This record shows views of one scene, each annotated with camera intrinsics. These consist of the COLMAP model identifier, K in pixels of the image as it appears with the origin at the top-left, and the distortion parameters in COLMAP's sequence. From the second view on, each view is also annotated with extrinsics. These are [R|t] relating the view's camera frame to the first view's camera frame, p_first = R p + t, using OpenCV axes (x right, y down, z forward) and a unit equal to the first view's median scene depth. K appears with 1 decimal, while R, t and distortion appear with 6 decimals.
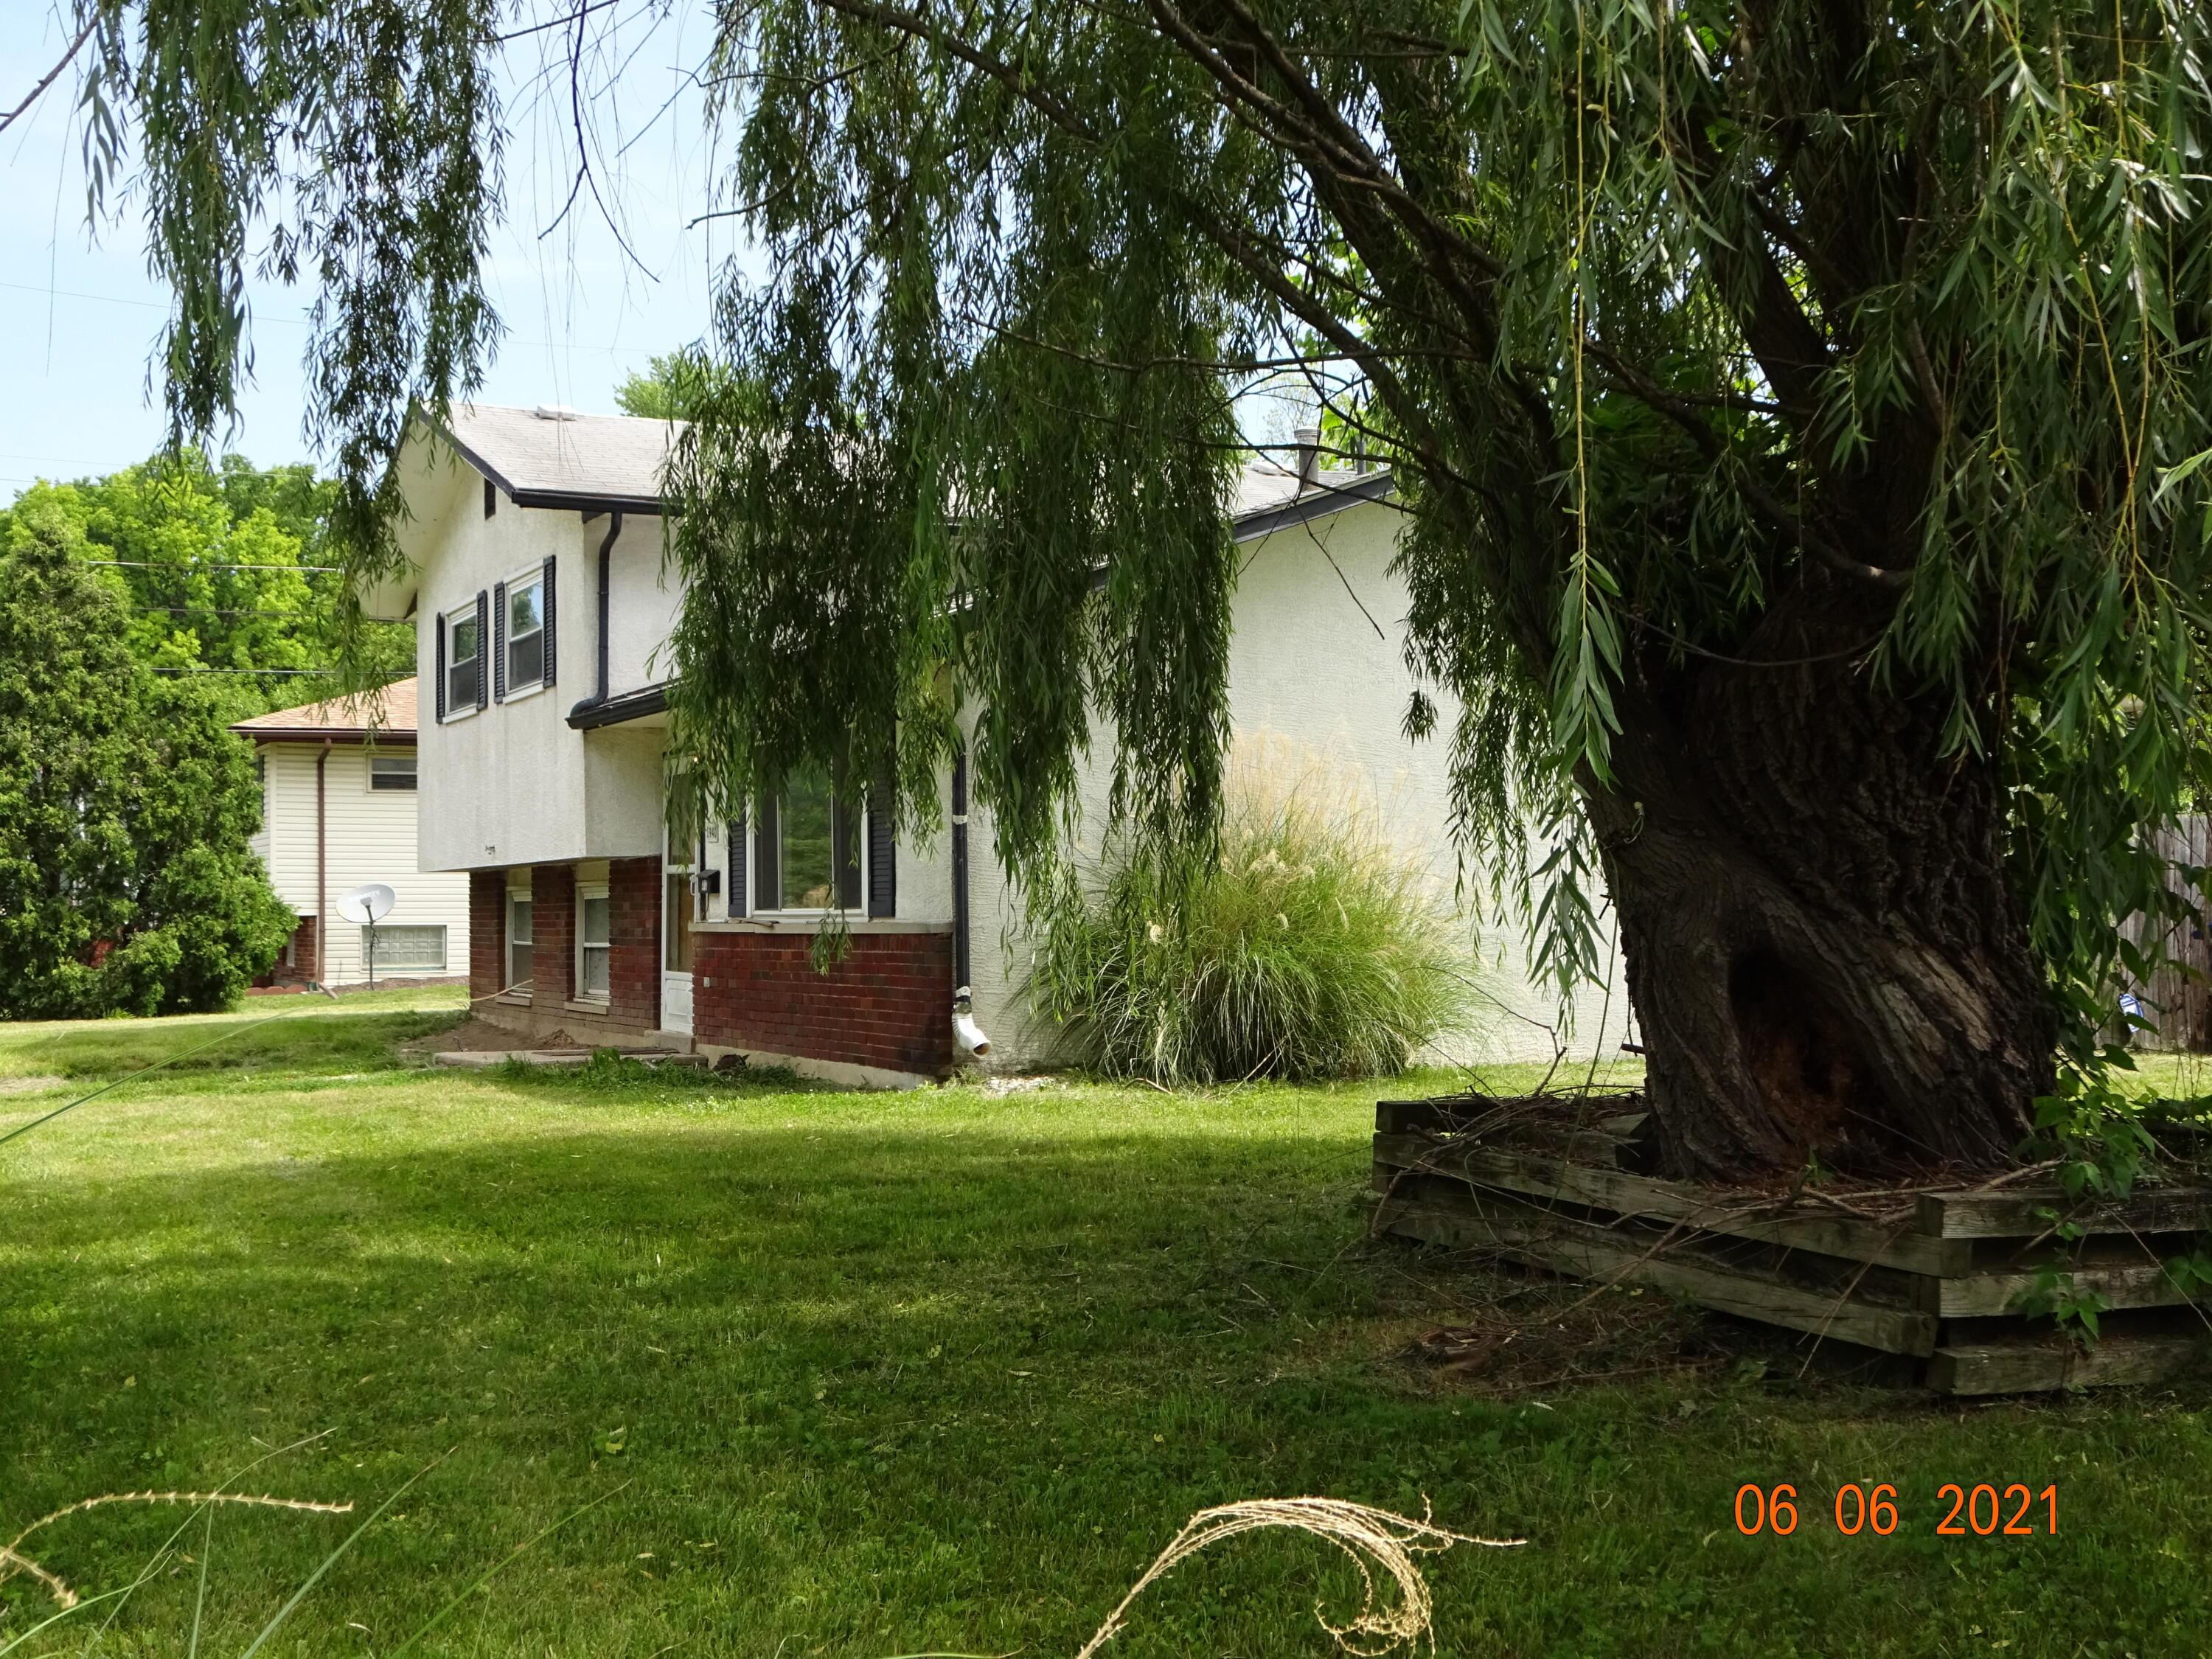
lens RADIAL K [[2546.0, 0, 1104.0], [0, 2546.0, 831.5], [0, 0, 1]] dist [0.027689, 0.000000]
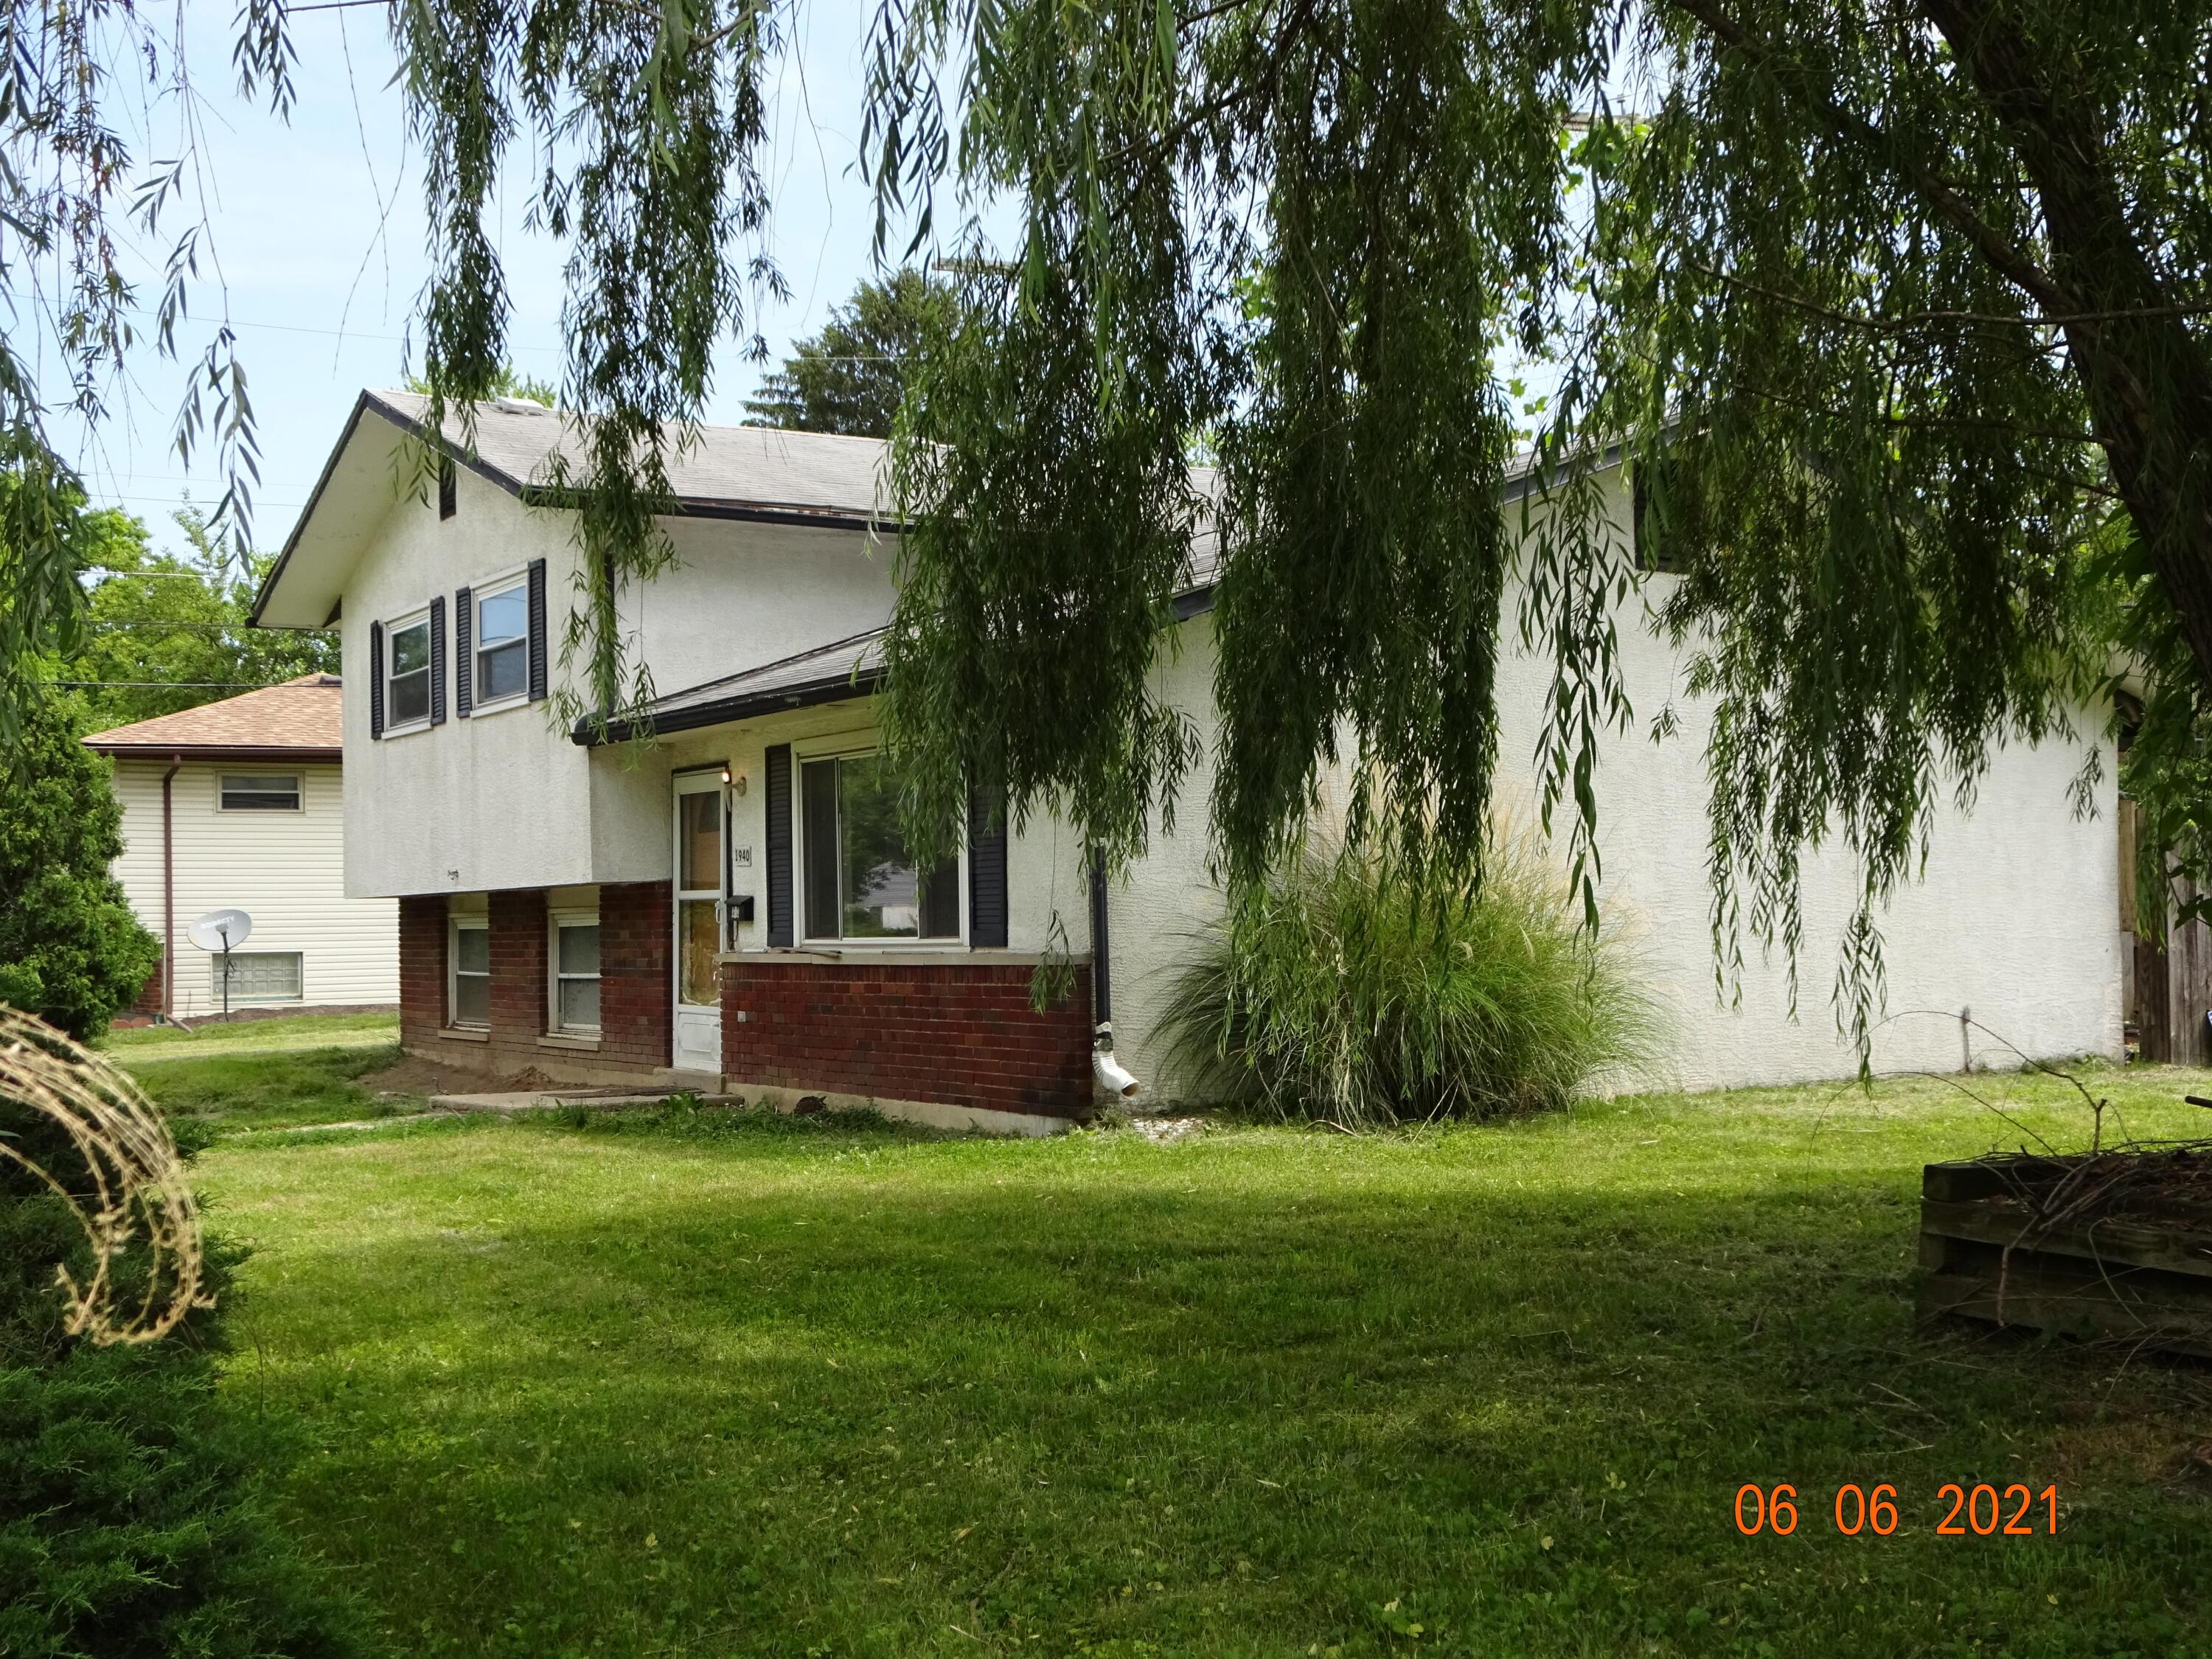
lens RADIAL K [[2546.0, 0, 1107.9], [0, 2546.0, 823.9], [0, 0, 1]] dist [0.027689, 0.000000]
pose [[0.995360, -0.006713, 0.095989, -0.099778], [0.007432, 0.999947, -0.007133, -0.003200], [-0.095936, 0.007813, 0.995357, 0.054686]]
